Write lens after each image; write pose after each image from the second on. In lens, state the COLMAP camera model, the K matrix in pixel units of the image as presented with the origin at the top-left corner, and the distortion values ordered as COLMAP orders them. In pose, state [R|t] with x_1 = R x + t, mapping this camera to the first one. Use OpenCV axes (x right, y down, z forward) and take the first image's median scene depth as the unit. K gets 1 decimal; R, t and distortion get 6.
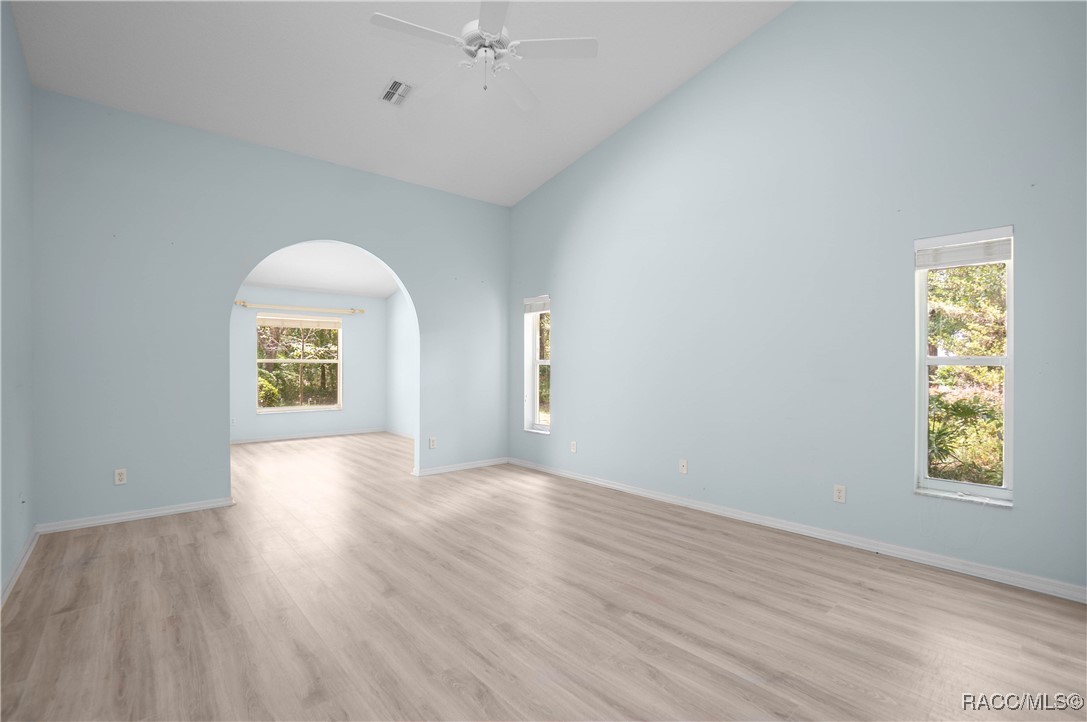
lens RADIAL K [[489.4, 0, 539.6], [0, 489.4, 369.1], [0, 0, 1]] dist [-0.061526, 0.019518]
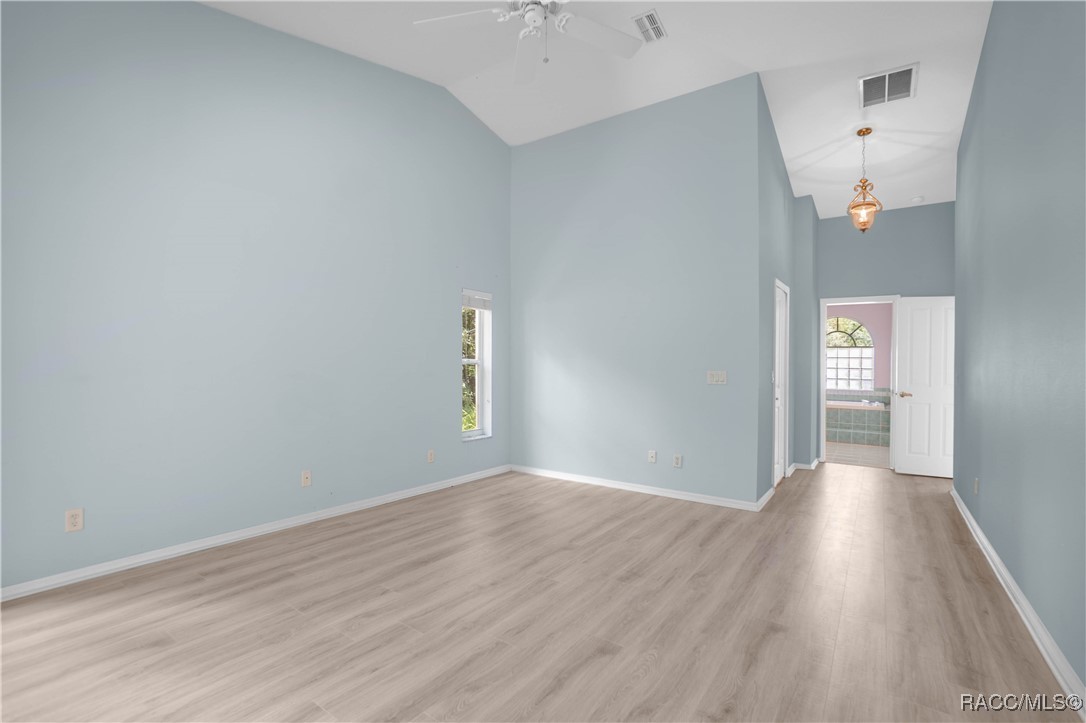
lens RADIAL K [[488.9, 0, 539.1], [0, 488.9, 369.6], [0, 0, 1]] dist [-0.061526, 0.019518]
pose [[-0.230073, -0.011893, 0.973101, -0.802176], [-0.005342, 0.999926, 0.010958, -0.010150], [-0.973159, -0.002677, -0.230119, 0.982810]]
